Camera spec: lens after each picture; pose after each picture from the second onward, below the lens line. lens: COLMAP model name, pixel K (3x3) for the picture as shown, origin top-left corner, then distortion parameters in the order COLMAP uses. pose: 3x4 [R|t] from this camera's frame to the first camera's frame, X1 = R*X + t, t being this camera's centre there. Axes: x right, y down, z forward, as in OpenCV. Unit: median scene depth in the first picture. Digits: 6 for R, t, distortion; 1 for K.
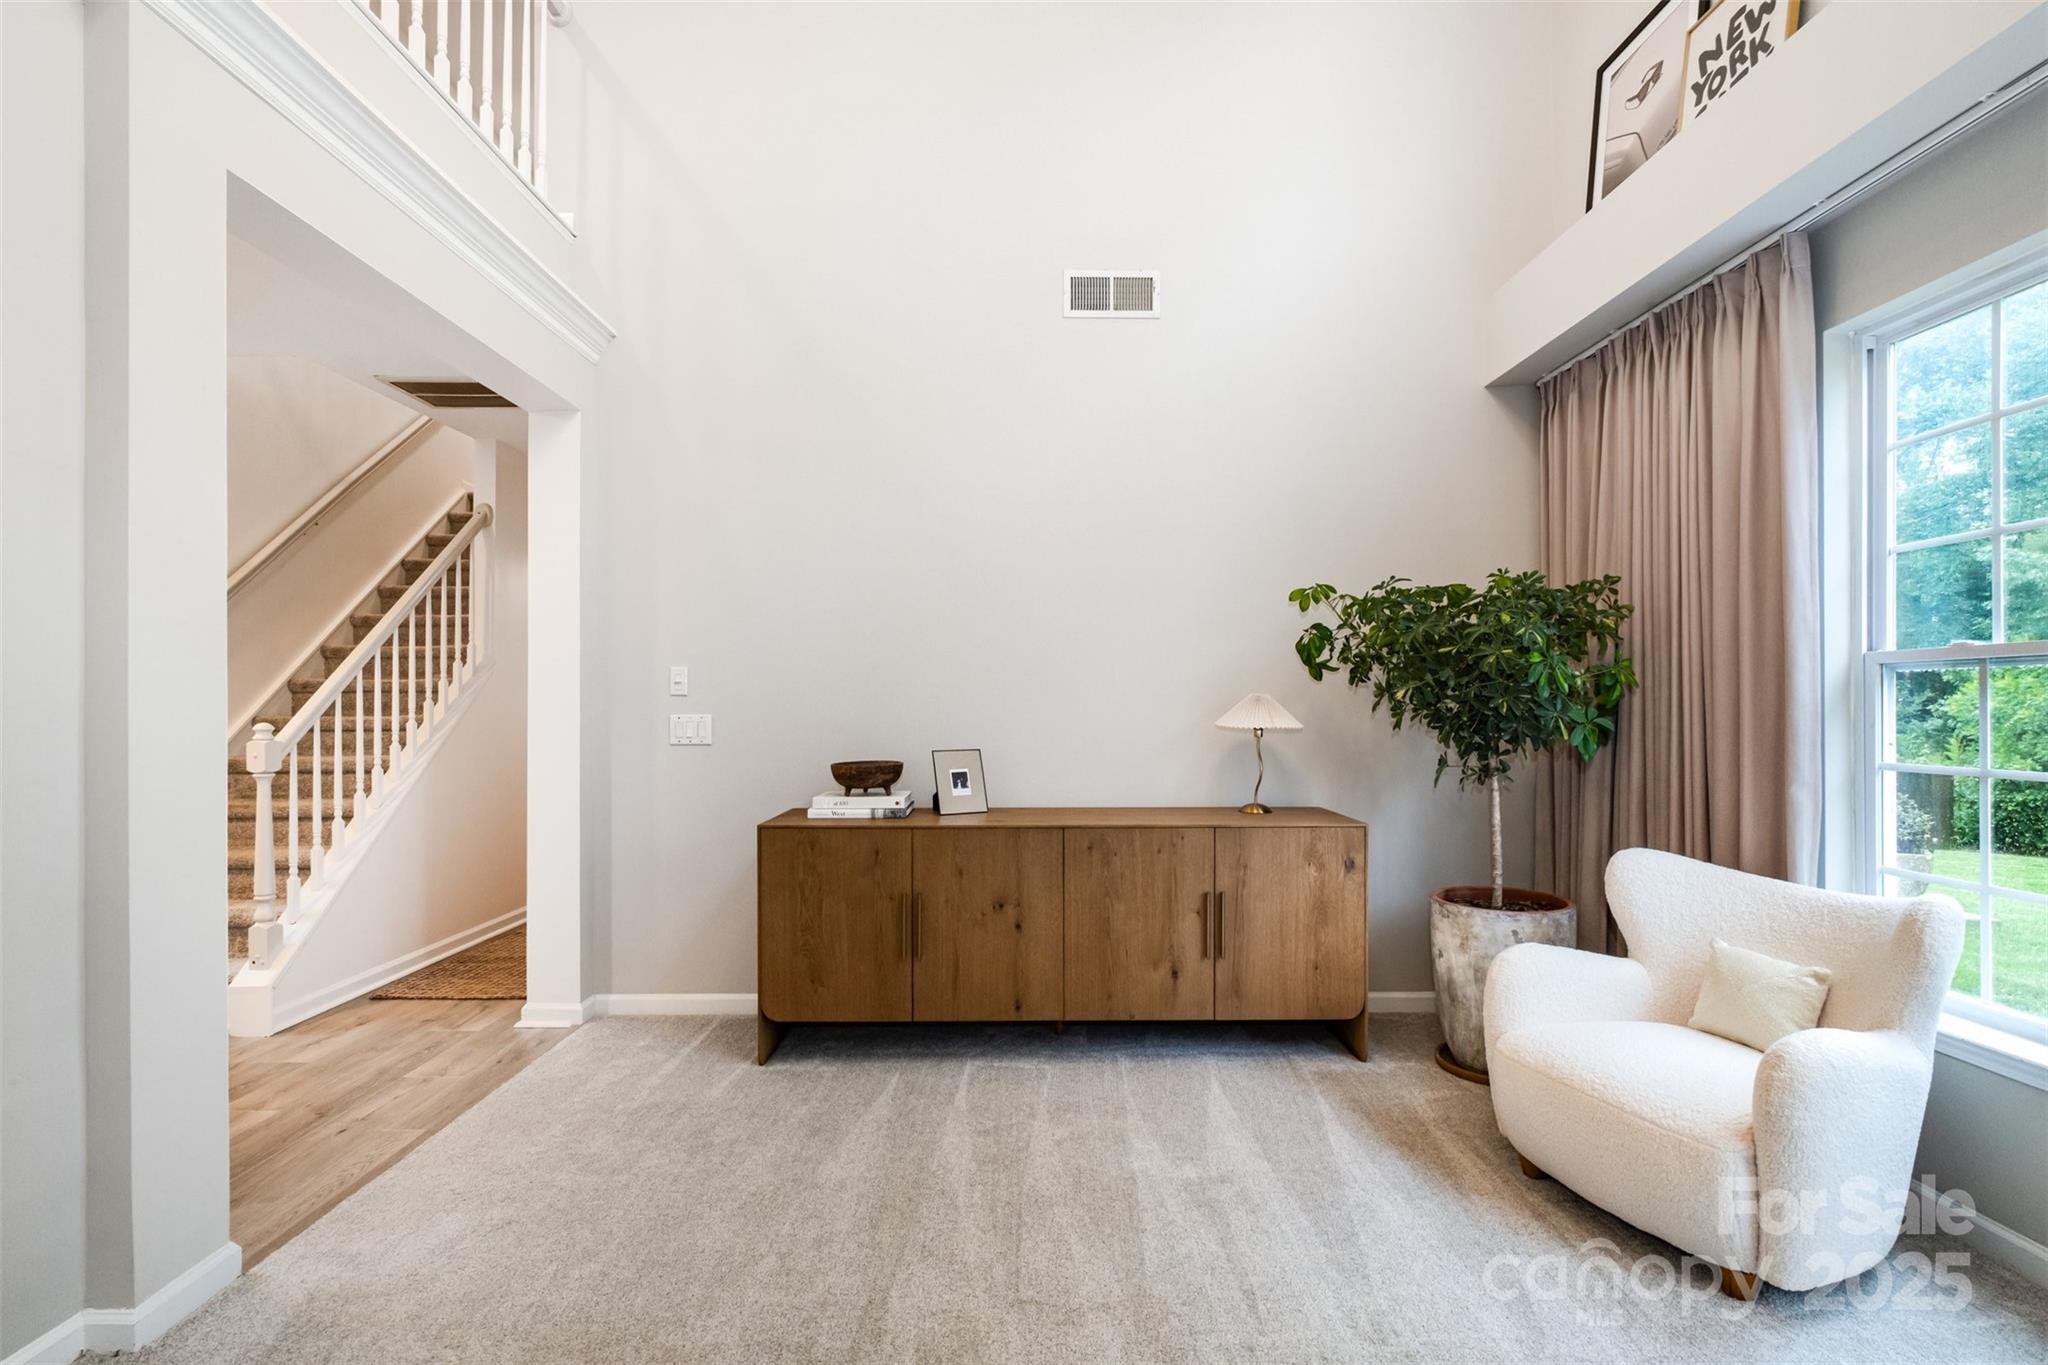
lens RADIAL K [[921.6, 0, 995.1], [0, 921.6, 678.2], [0, 0, 1]] dist [0.003216, 0.000225]
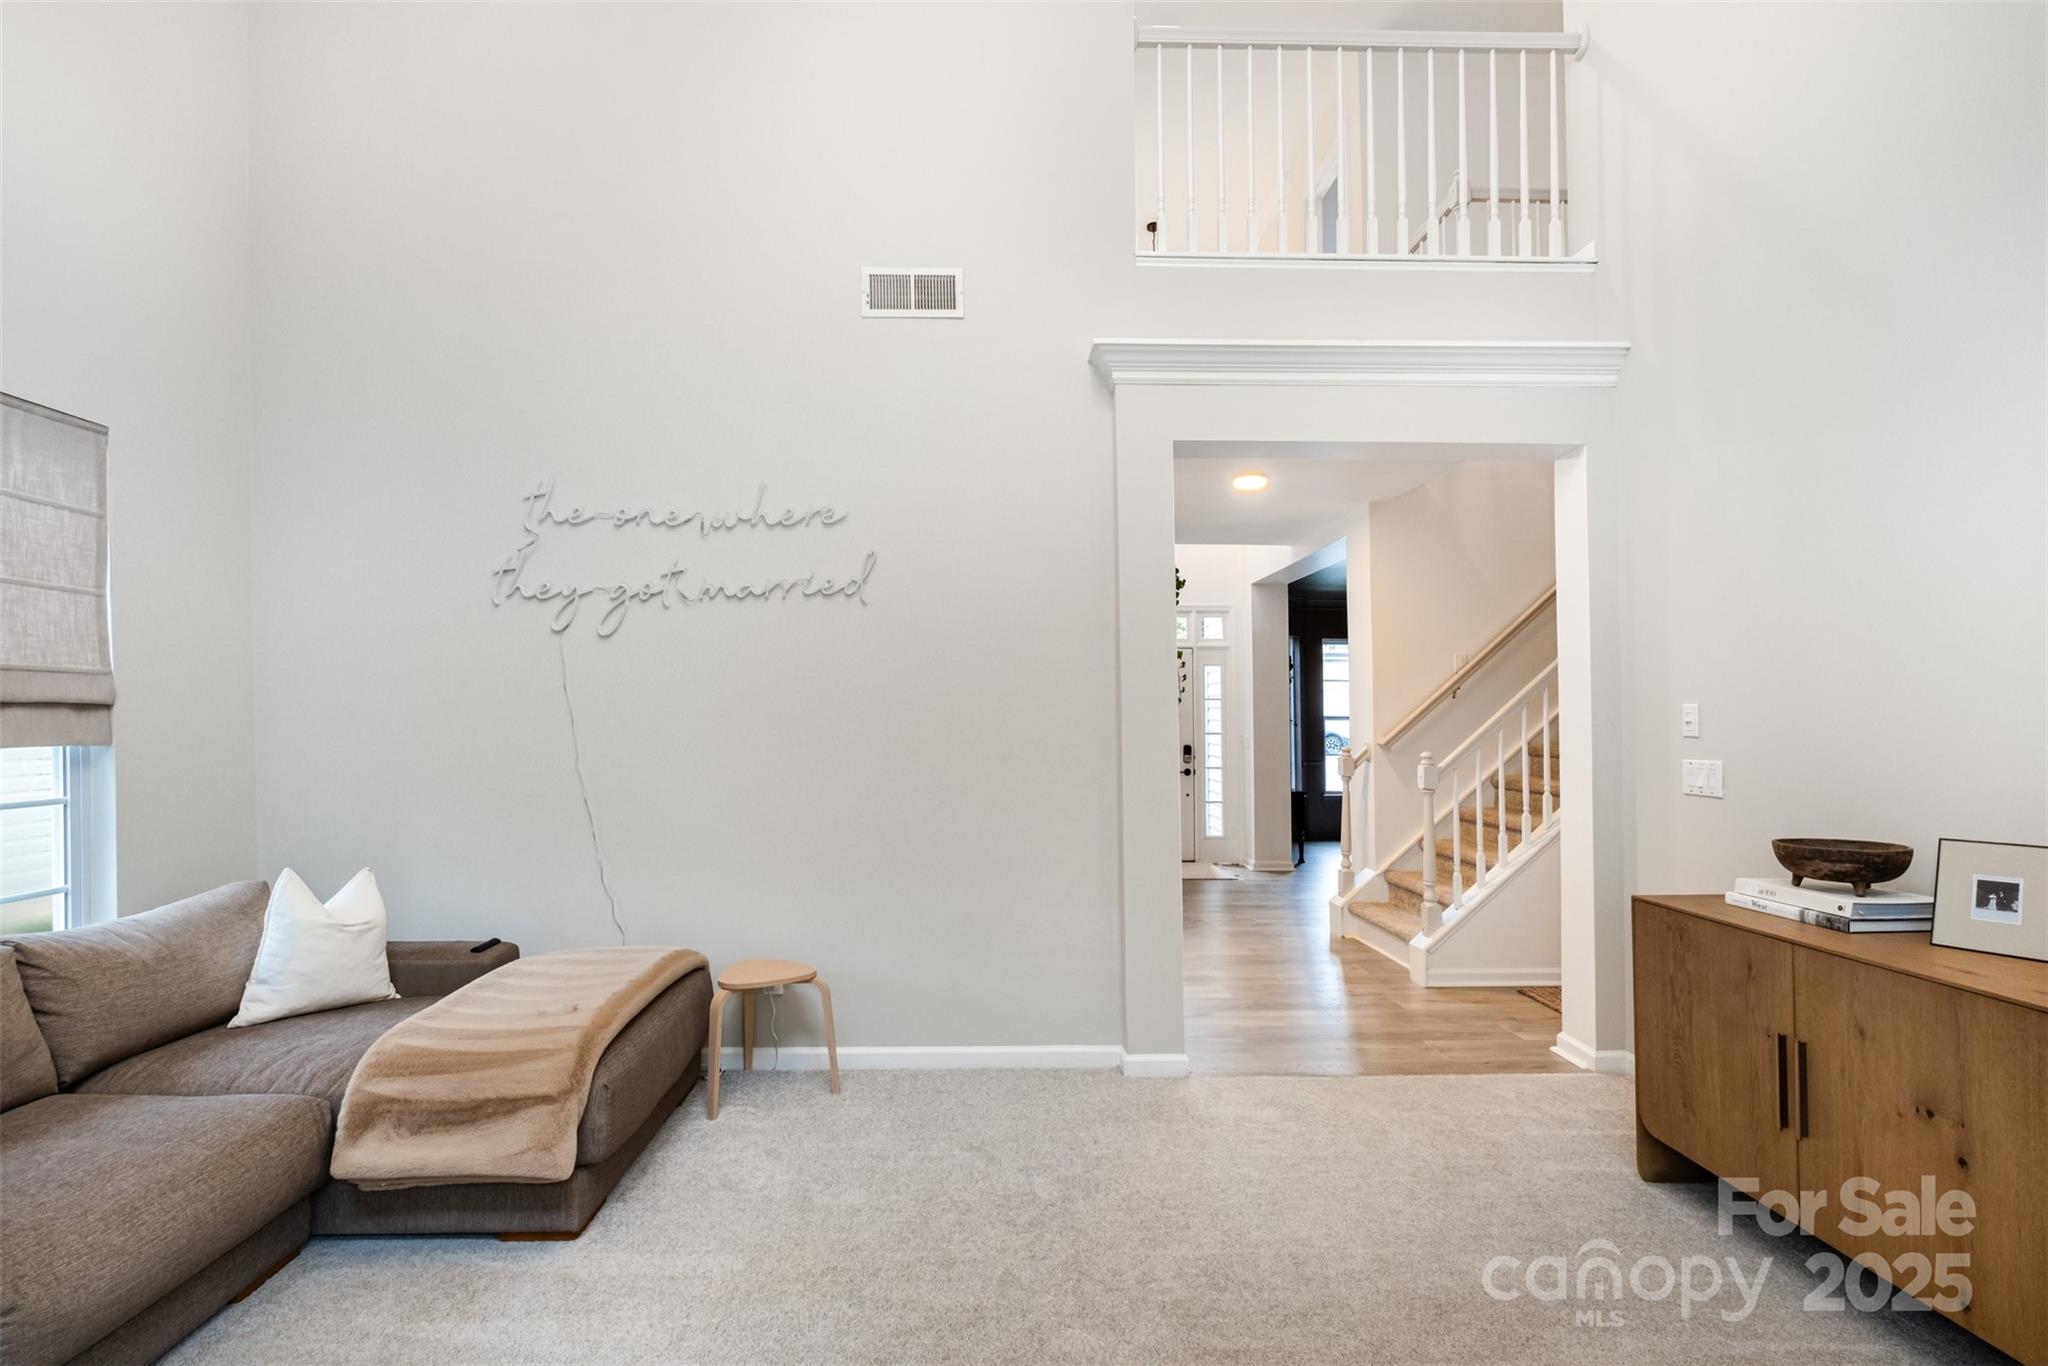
lens RADIAL K [[892.0, 0, 988.7], [0, 892.0, 685.5], [0, 0, 1]] dist [-0.000249, -0.000088]
pose [[0.034865, -0.036028, -0.998742, 0.533017], [0.029441, 0.998953, -0.035008, -0.022628], [0.998958, -0.028184, 0.035889, 0.364189]]
